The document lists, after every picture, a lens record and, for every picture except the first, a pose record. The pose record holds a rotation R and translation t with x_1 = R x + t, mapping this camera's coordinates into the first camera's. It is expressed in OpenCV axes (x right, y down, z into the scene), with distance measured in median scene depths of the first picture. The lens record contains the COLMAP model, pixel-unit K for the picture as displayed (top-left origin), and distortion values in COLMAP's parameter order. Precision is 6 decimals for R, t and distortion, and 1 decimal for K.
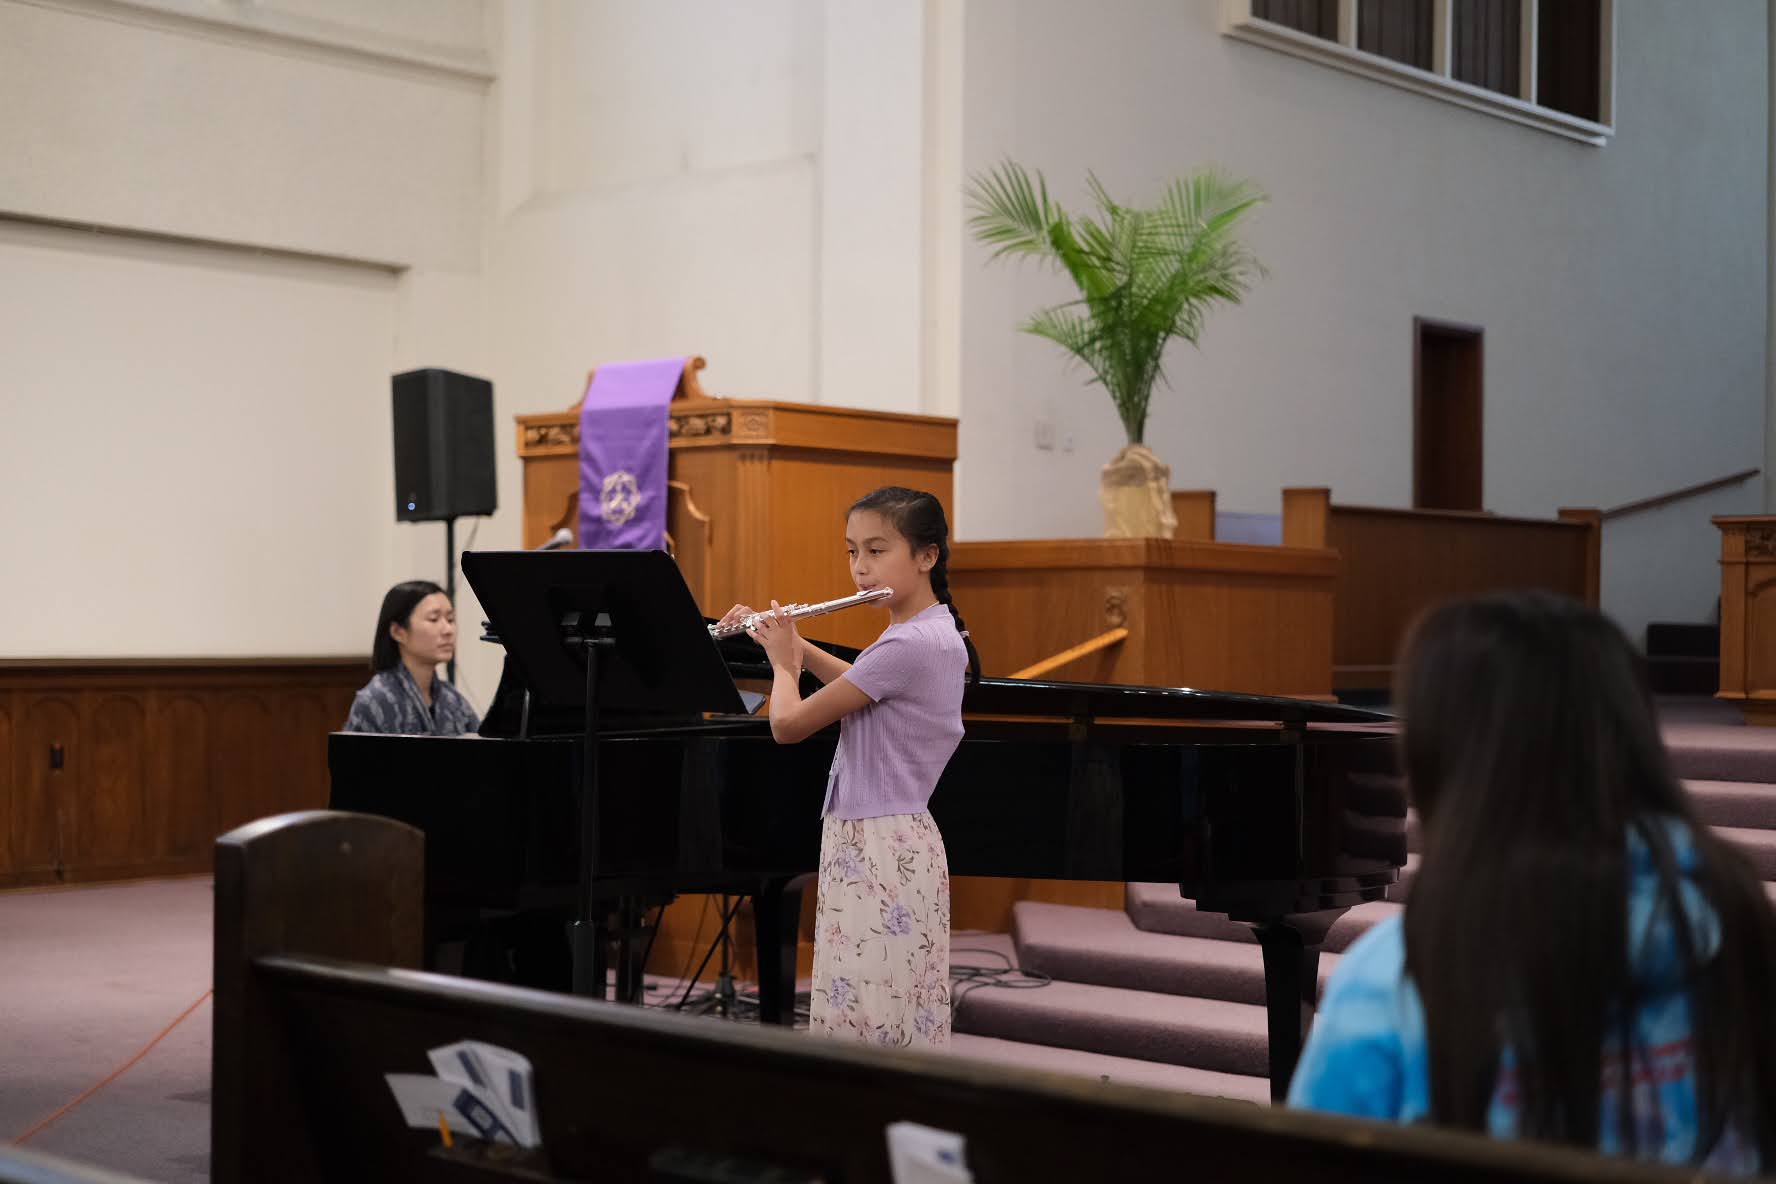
lens RADIAL K [[2616.4, 0, 891.7], [0, 2616.4, 581.6], [0, 0, 1]] dist [-0.001209, 0.022952]
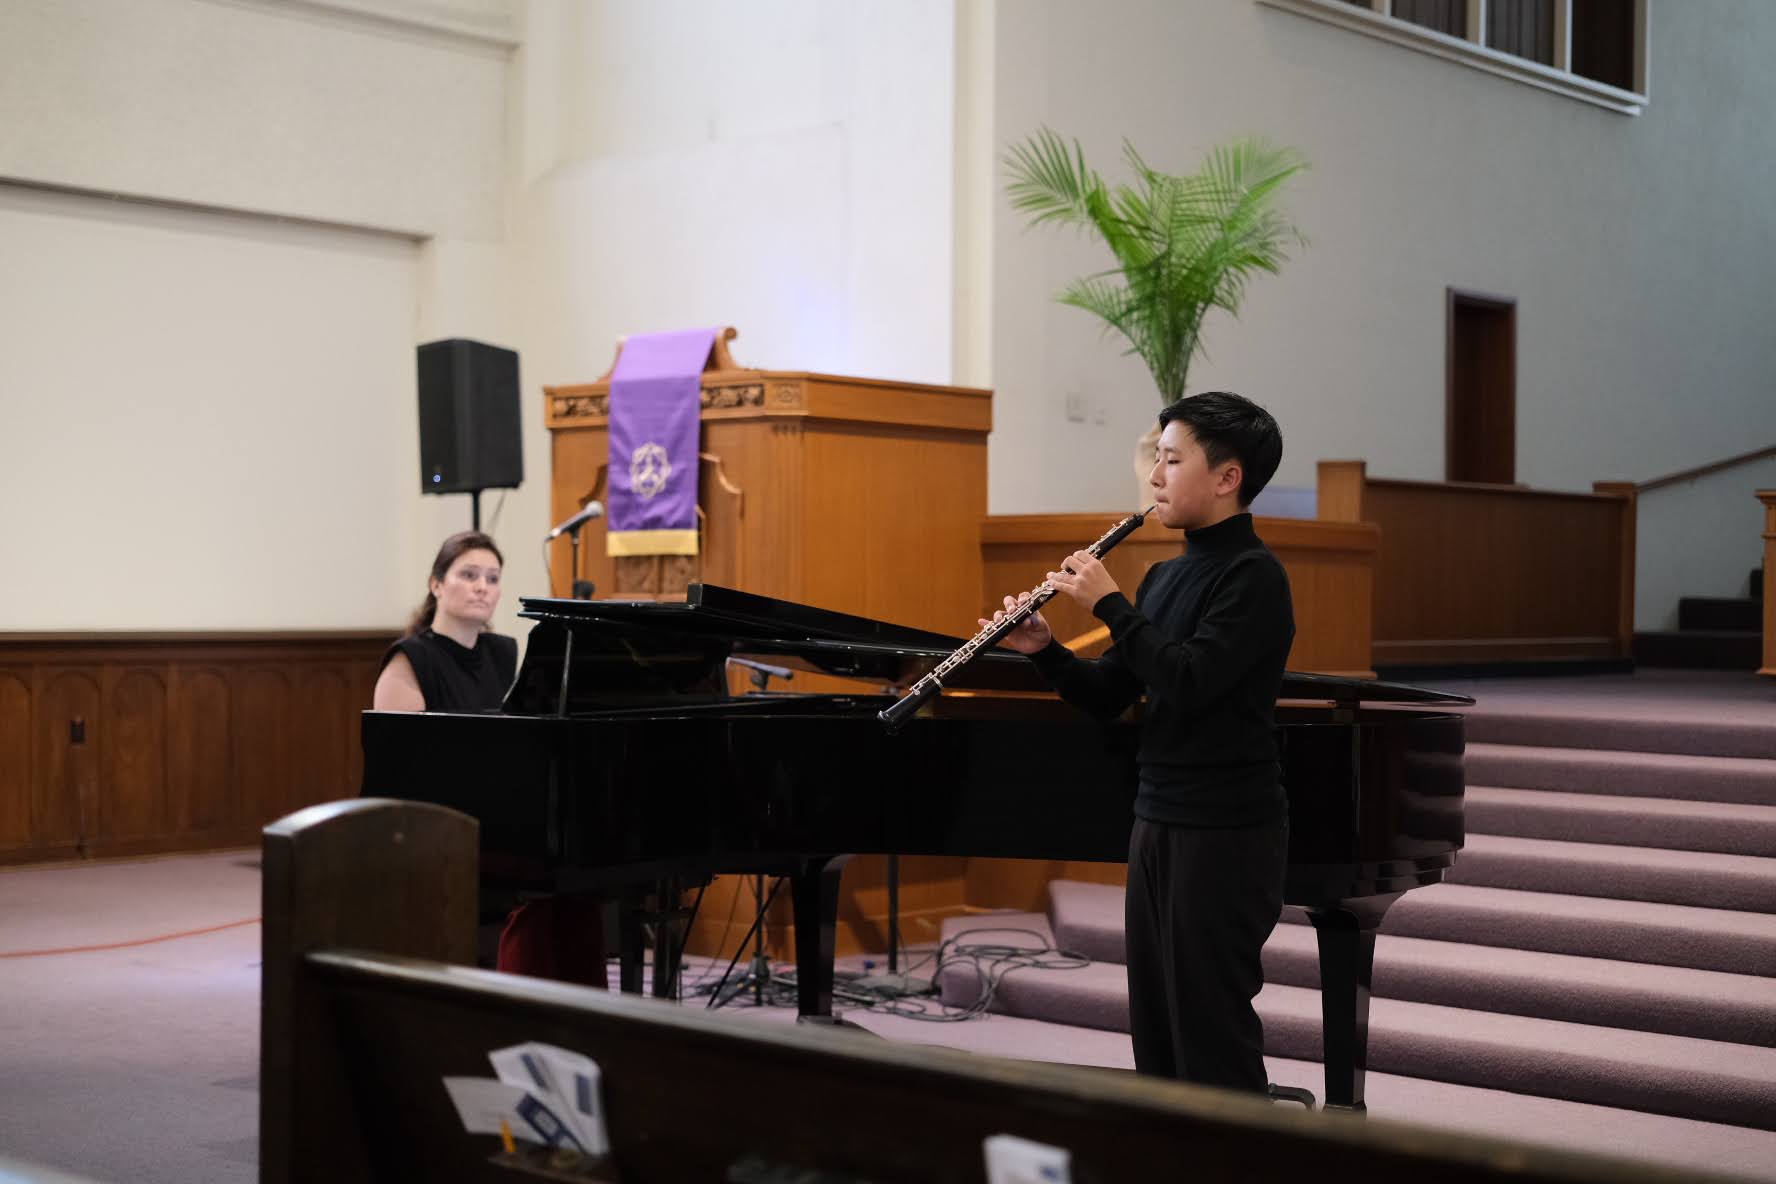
lens RADIAL K [[2616.4, 0, 891.7], [0, 2616.4, 581.6], [0, 0, 1]] dist [-0.001209, 0.022952]
pose [[0.999986, 0.001358, -0.005024, -0.007832], [-0.001304, 0.999941, 0.010762, -0.000810], [0.005039, -0.010755, 0.999929, 0.014923]]
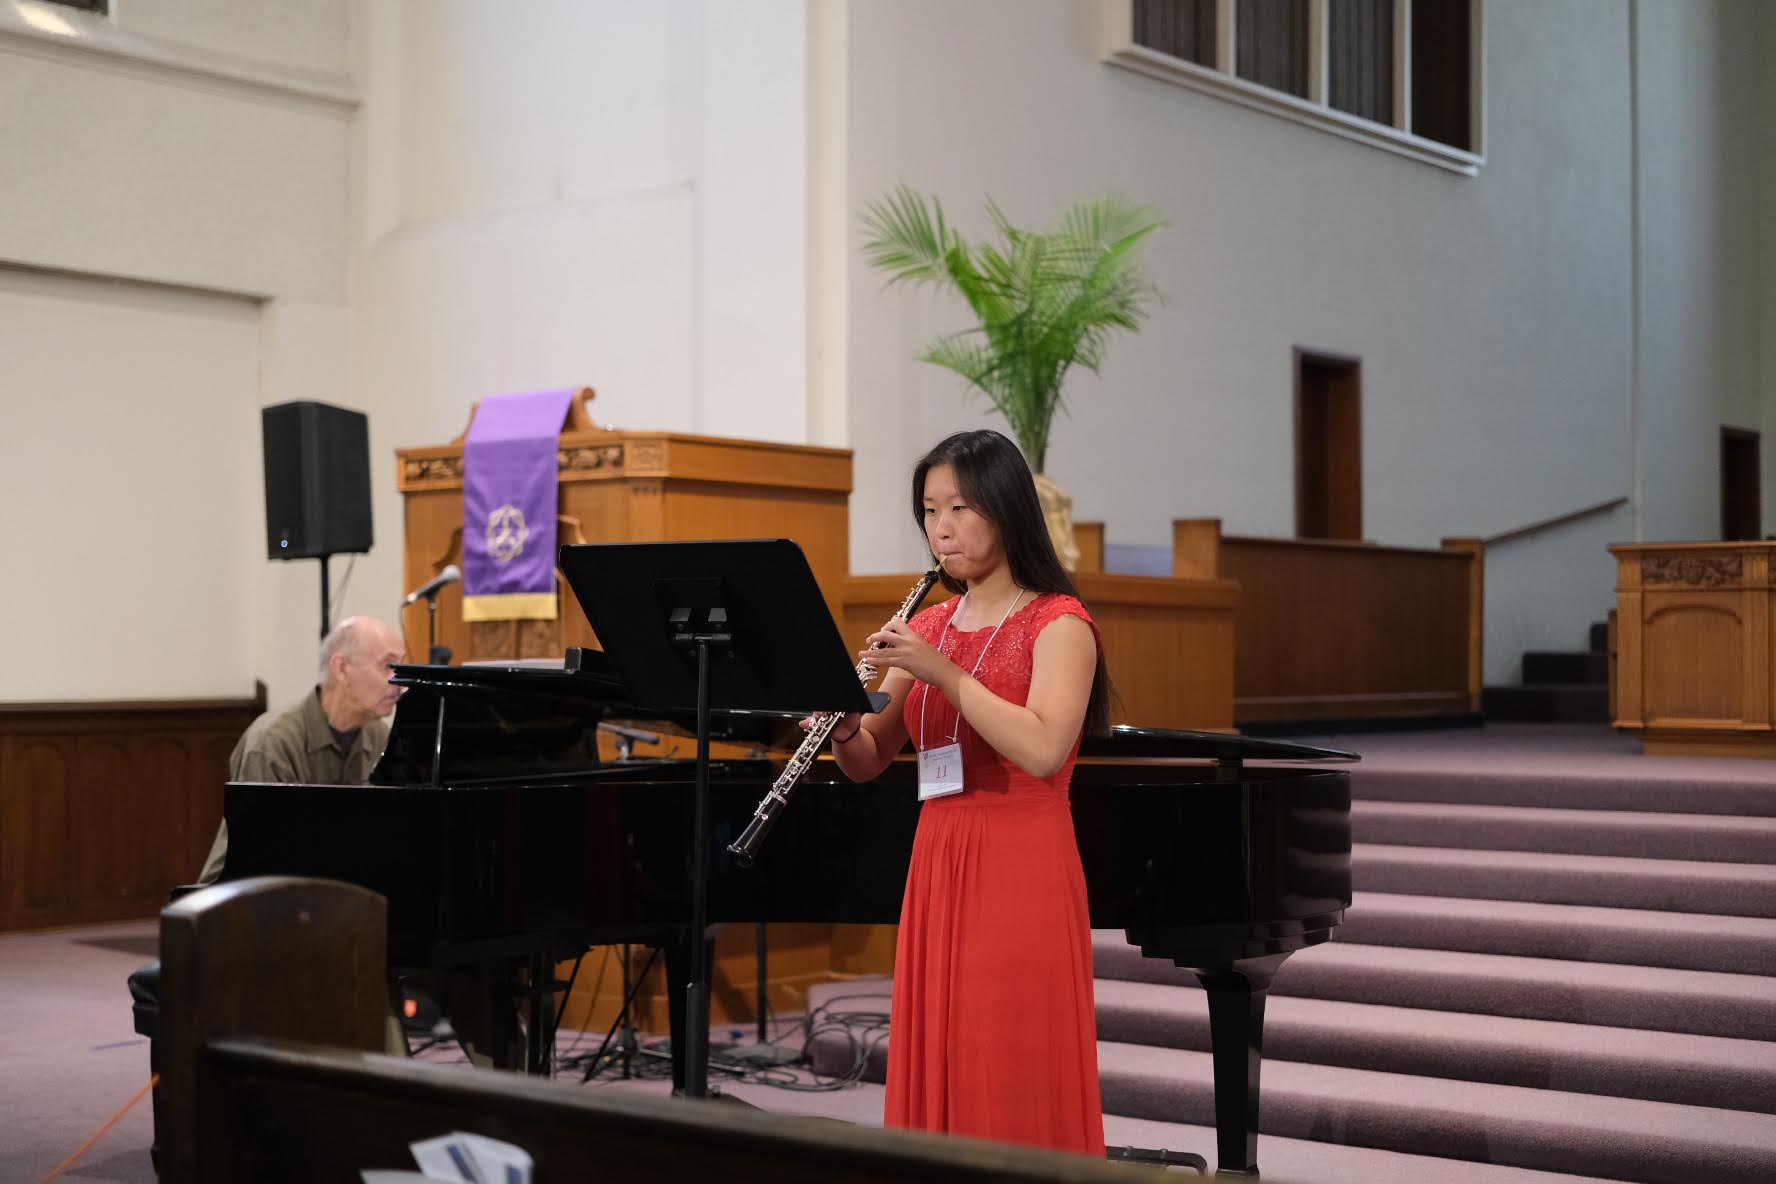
lens RADIAL K [[2615.5, 0, 883.9], [0, 2615.5, 590.0], [0, 0, 1]] dist [0.008873, -0.033731]
pose [[0.998390, -0.008183, 0.056133, -0.019067], [0.008738, 0.999915, -0.009649, -0.000477], [-0.056049, 0.010124, 0.998377, 0.026711]]
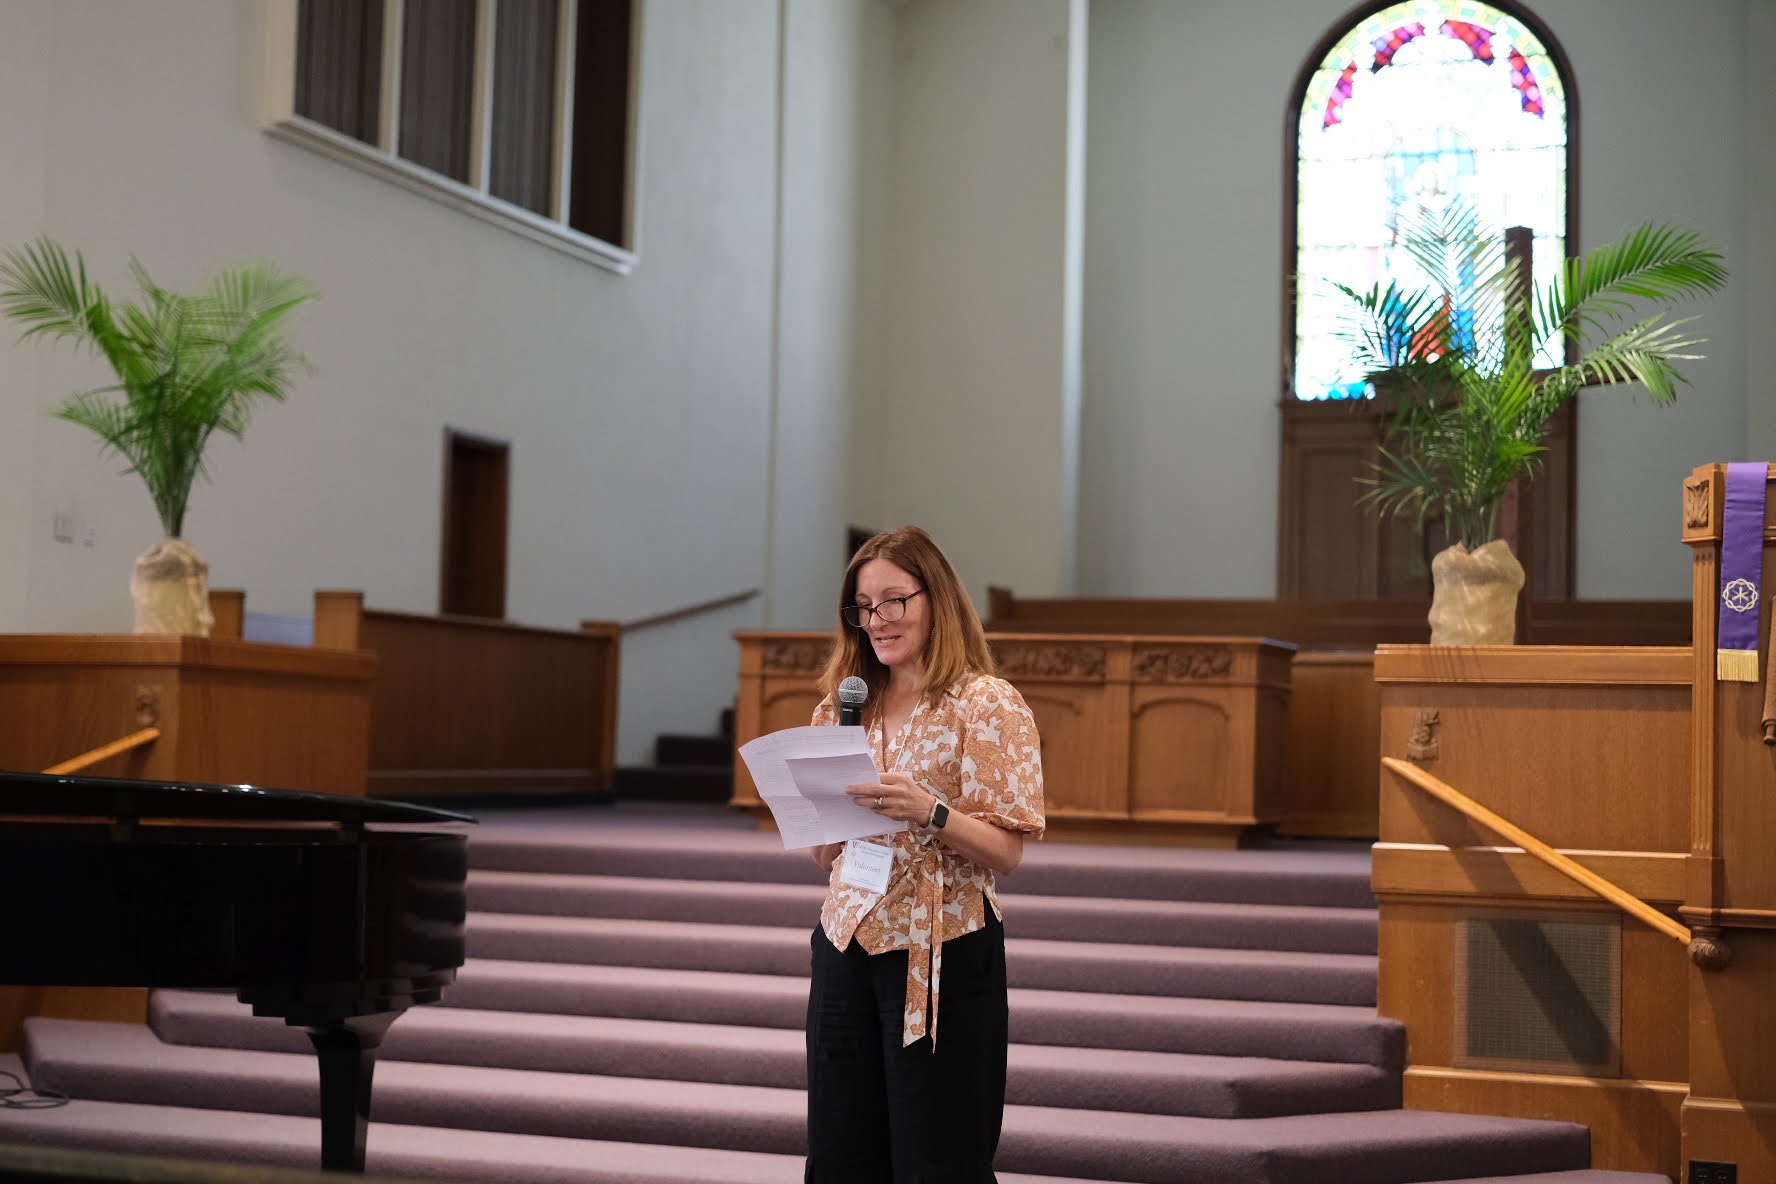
lens RADIAL K [[2616.4, 0, 891.7], [0, 2616.4, 581.6], [0, 0, 1]] dist [-0.001209, 0.022952]
pose [[0.928522, 0.035652, 0.369562, -0.016995], [-0.019757, 0.998713, -0.046707, 0.003397], [-0.370752, 0.036068, 0.928031, 0.004047]]
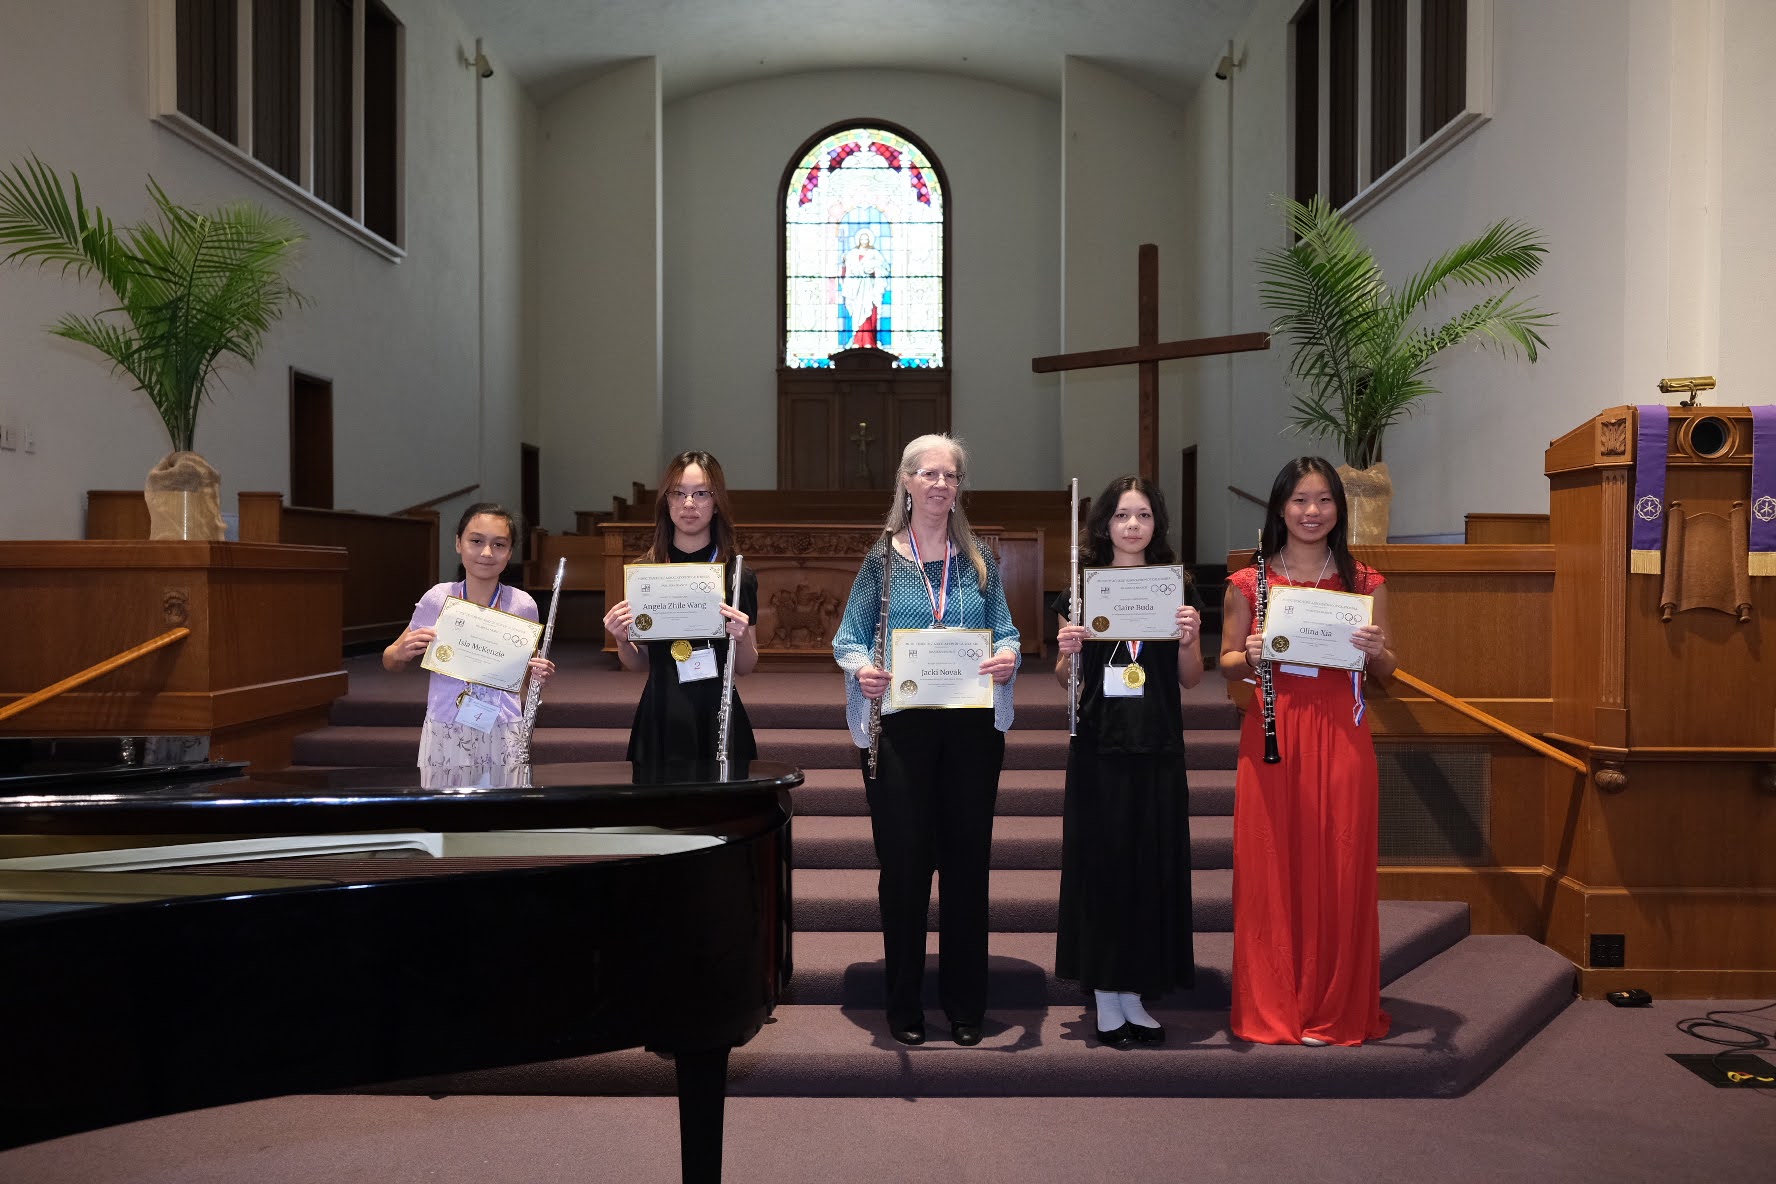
lens RADIAL K [[1365.6, 0, 896.3], [0, 1365.6, 592.4], [0, 0, 1]] dist [-0.004948, 0.001919]
pose [[0.747482, -0.020216, 0.663975, -0.059340], [-0.005518, 0.999313, 0.036637, -0.017156], [-0.664260, -0.031050, 0.746857, 0.396606]]
